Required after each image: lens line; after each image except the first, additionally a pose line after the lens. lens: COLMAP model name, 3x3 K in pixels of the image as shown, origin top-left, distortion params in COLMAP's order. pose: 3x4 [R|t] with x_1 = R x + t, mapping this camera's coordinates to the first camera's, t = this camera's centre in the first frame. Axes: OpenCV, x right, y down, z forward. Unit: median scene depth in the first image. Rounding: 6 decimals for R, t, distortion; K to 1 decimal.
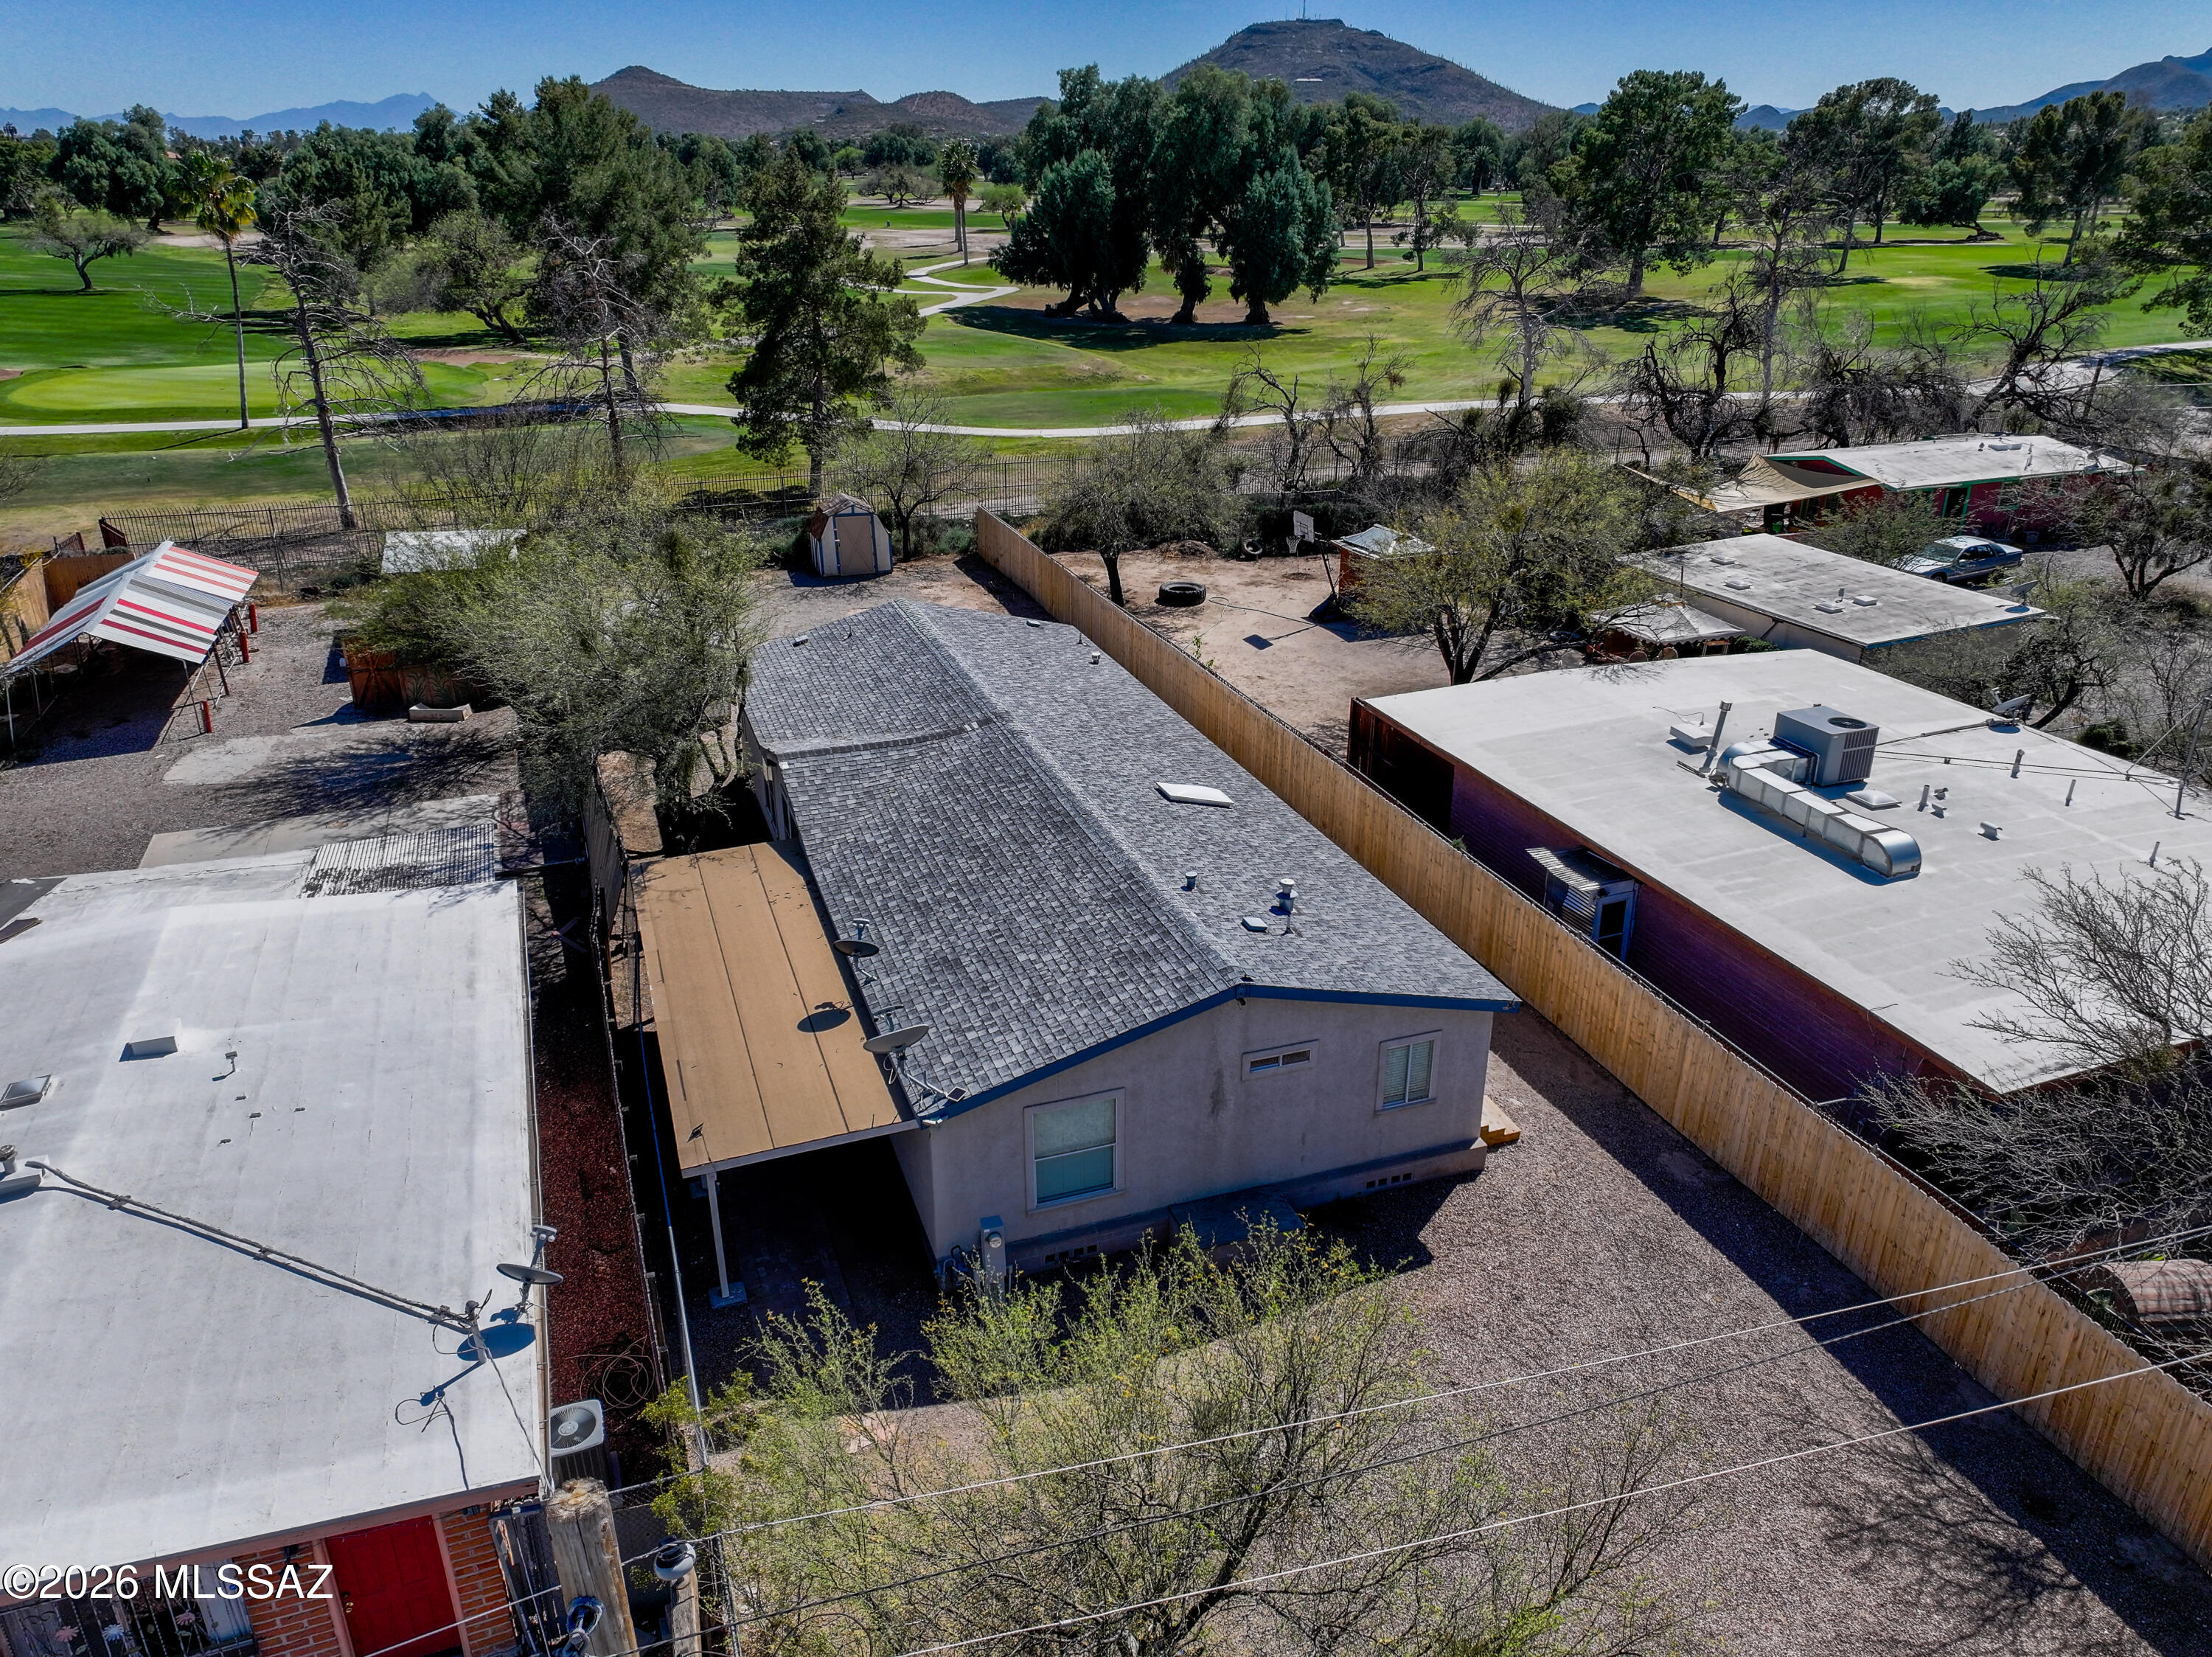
lens RADIAL K [[1558.8, 0, 1109.7], [0, 1558.8, 826.3], [0, 0, 1]] dist [-0.002617, 0.025174]
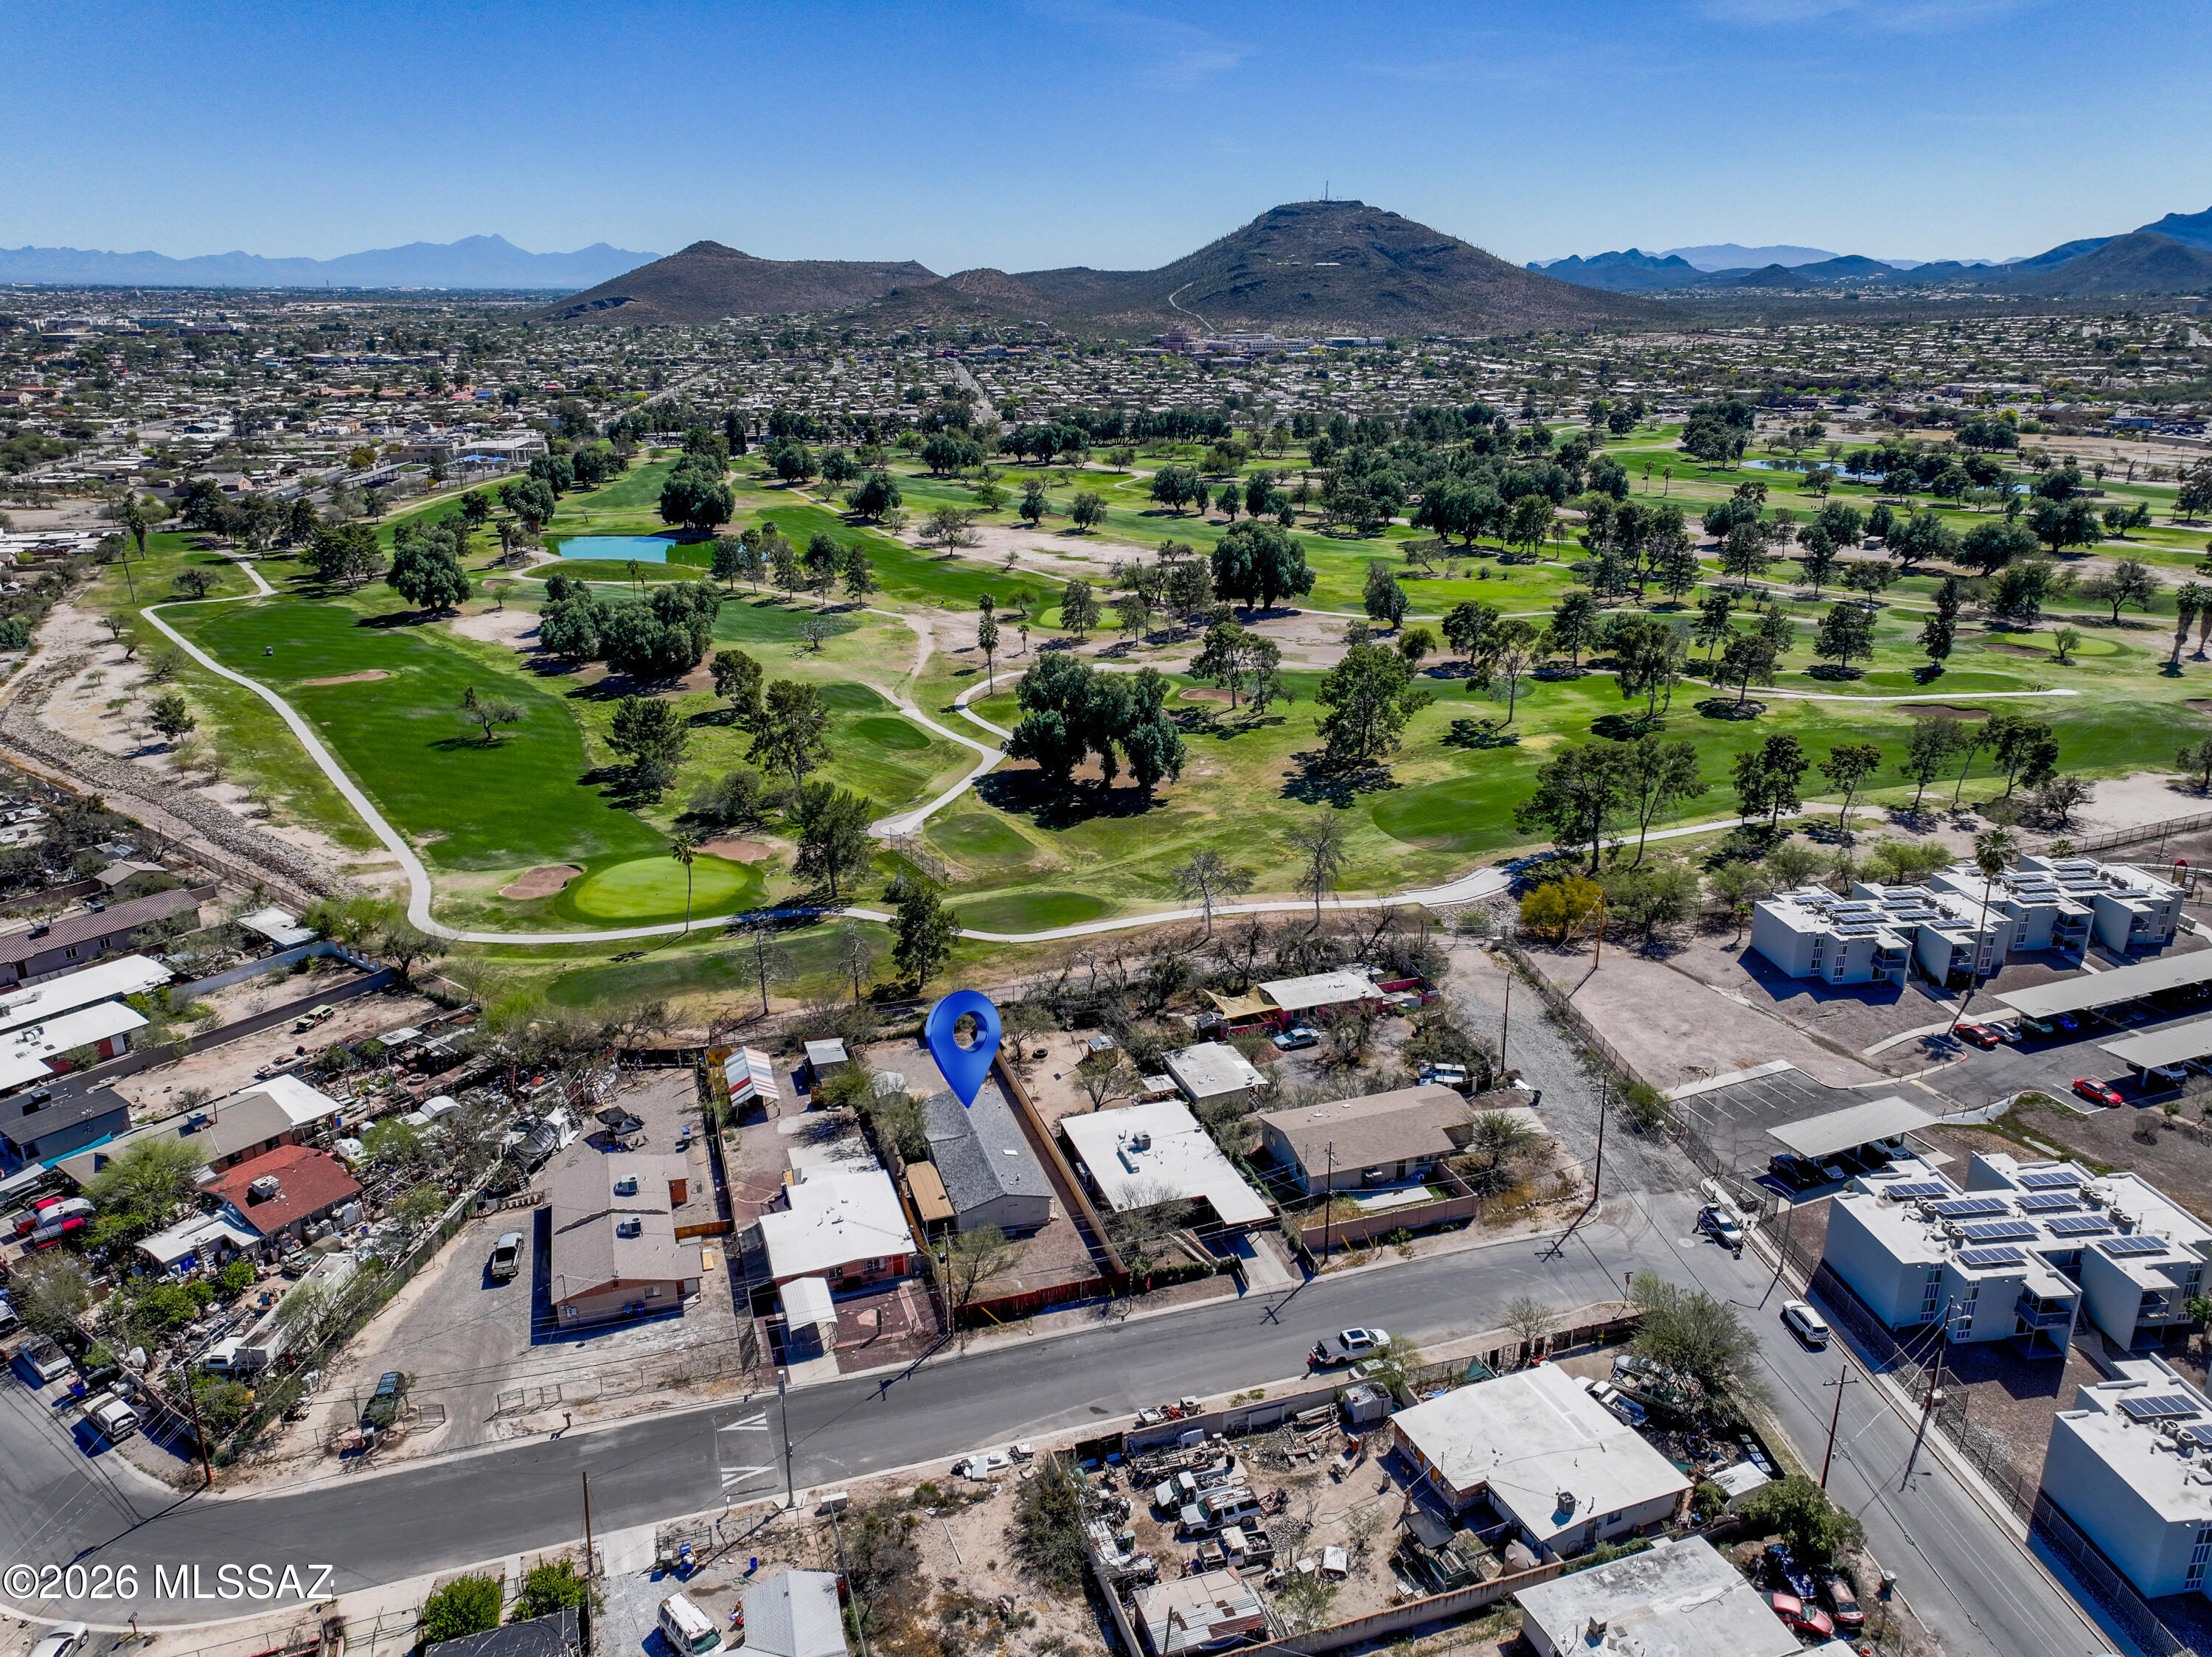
lens RADIAL K [[1558.8, 0, 1109.7], [0, 1558.8, 826.3], [0, 0, 1]] dist [-0.002617, 0.025174]
pose [[0.999670, 0.006260, -0.024915, 0.104133], [-0.008108, 0.997167, -0.074785, -0.146655], [0.024376, 0.074962, 0.996888, -0.870488]]
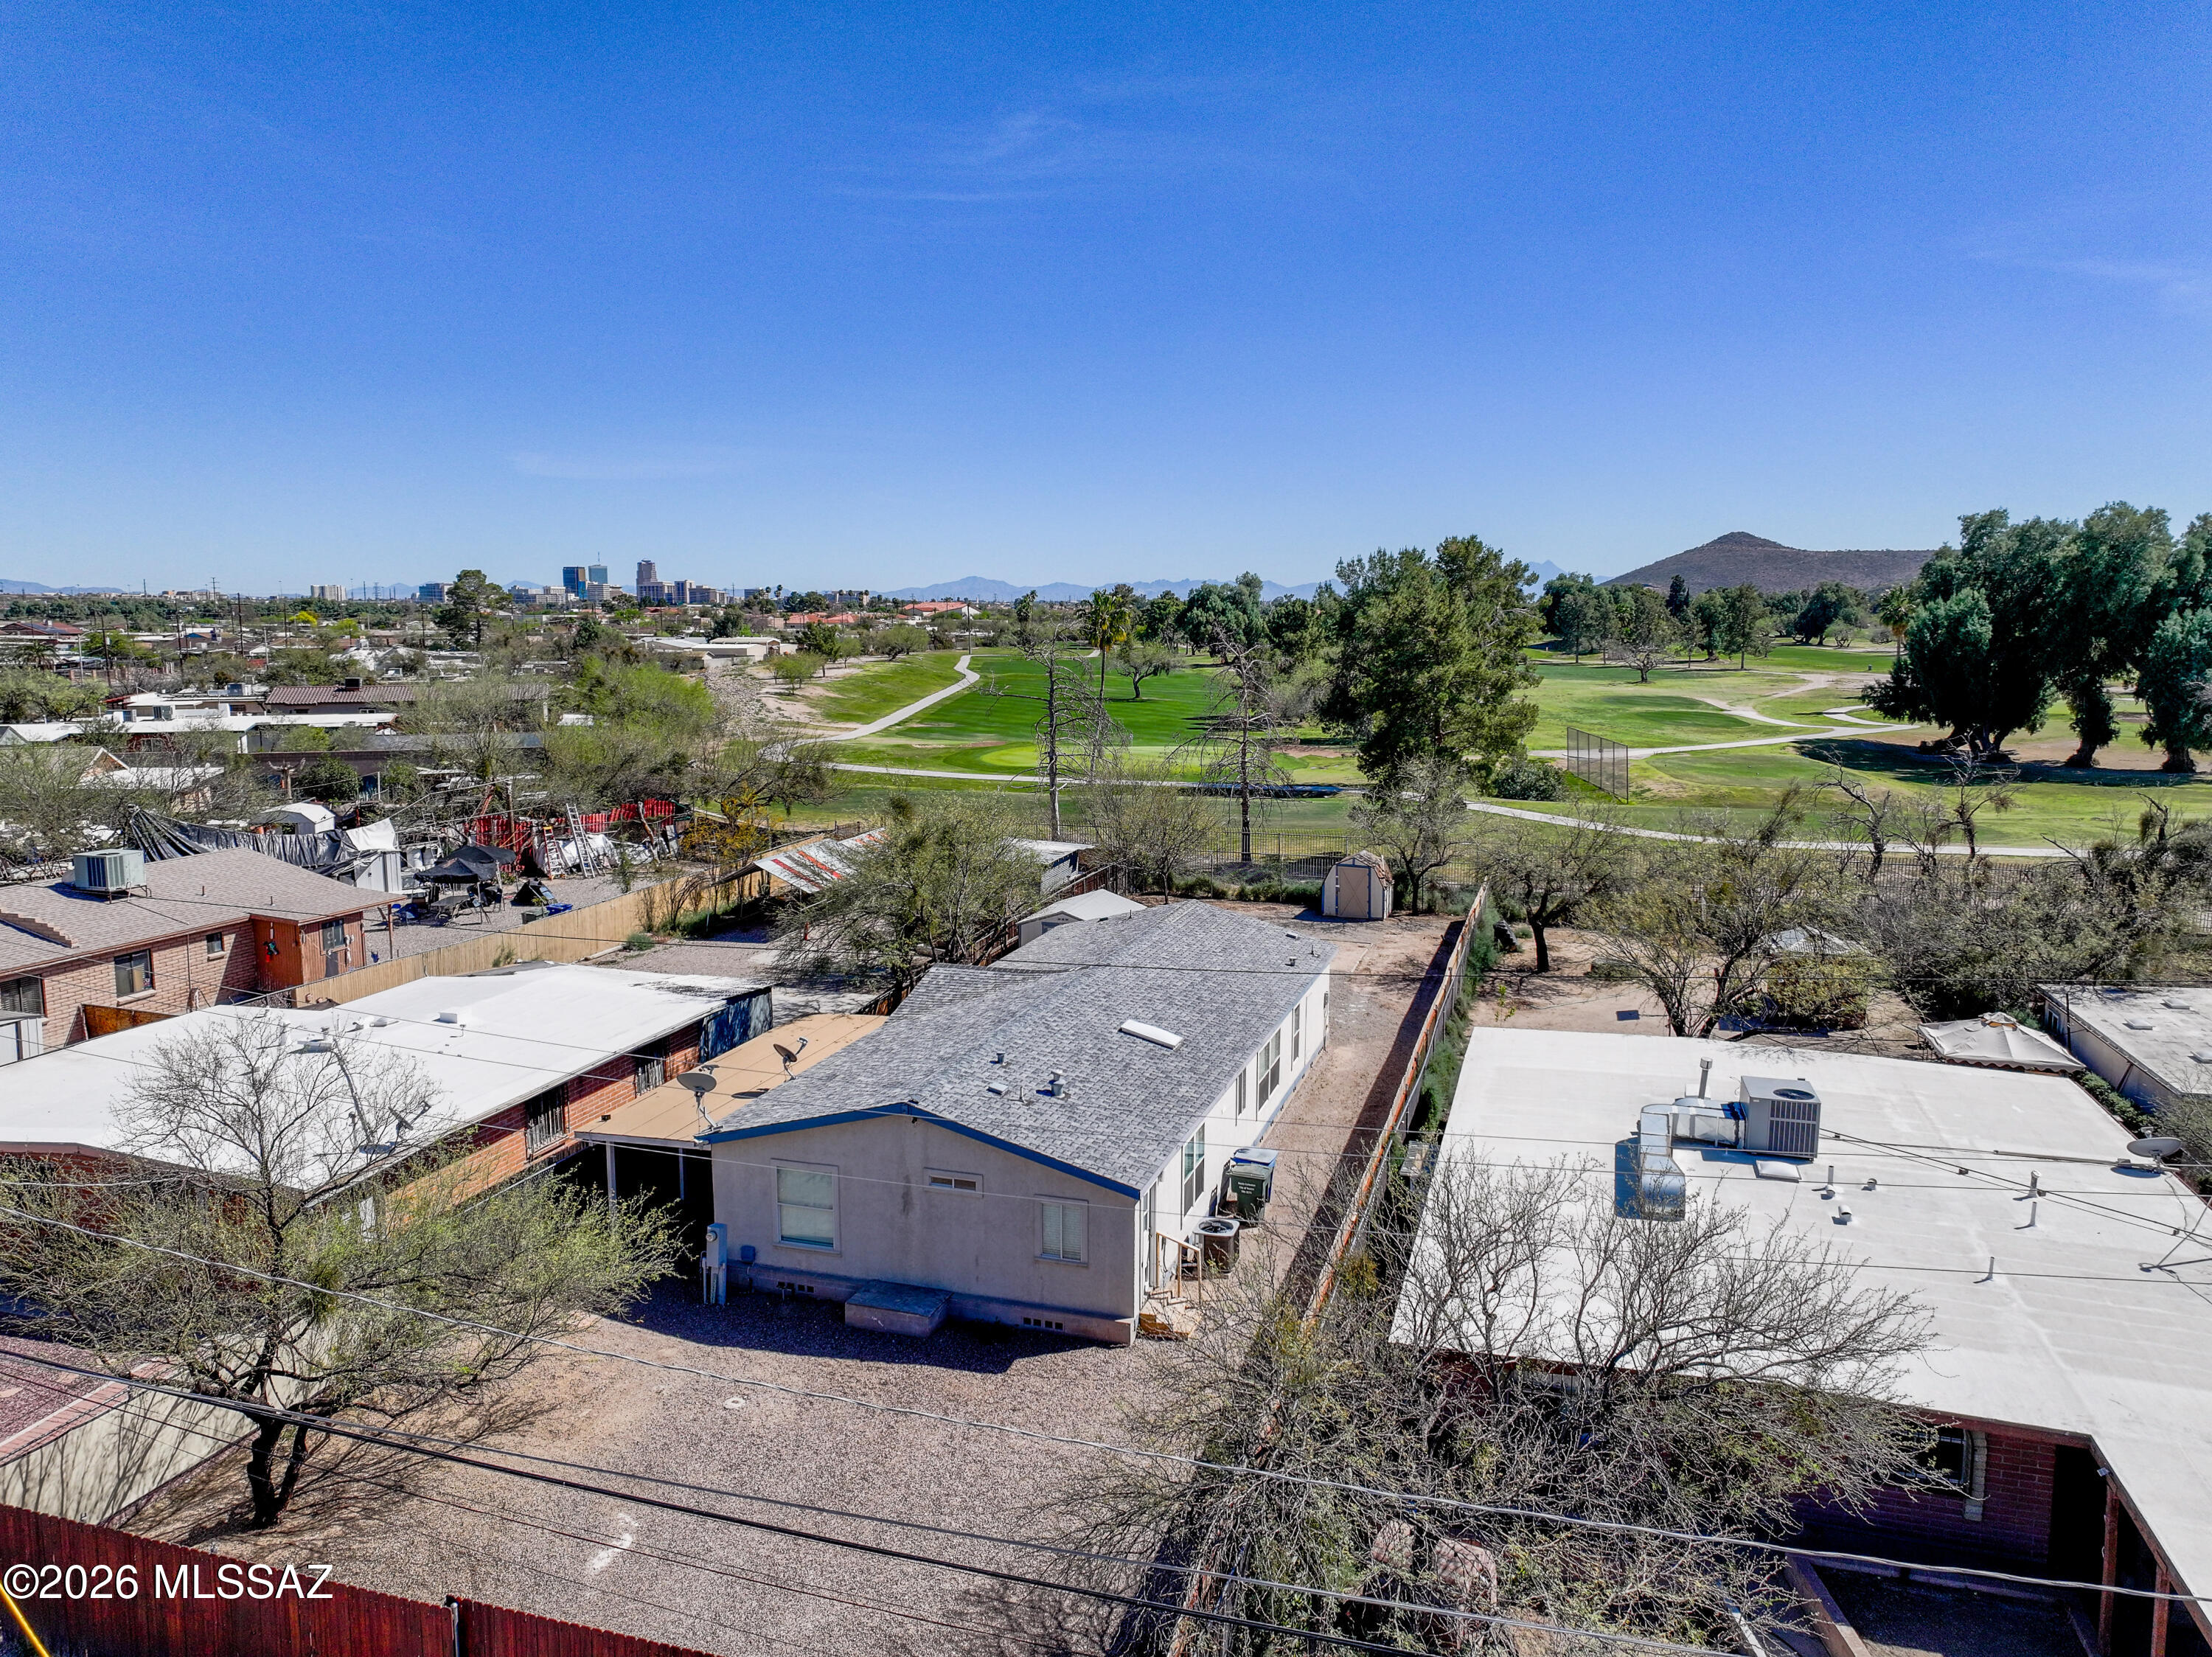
lens RADIAL K [[1558.8, 0, 1109.7], [0, 1558.8, 826.3], [0, 0, 1]] dist [-0.002617, 0.025174]
pose [[0.796878, 0.083135, -0.598393, 0.151568], [-0.239411, 0.952849, -0.186444, 0.012341], [0.554678, 0.291835, 0.779208, -0.003312]]
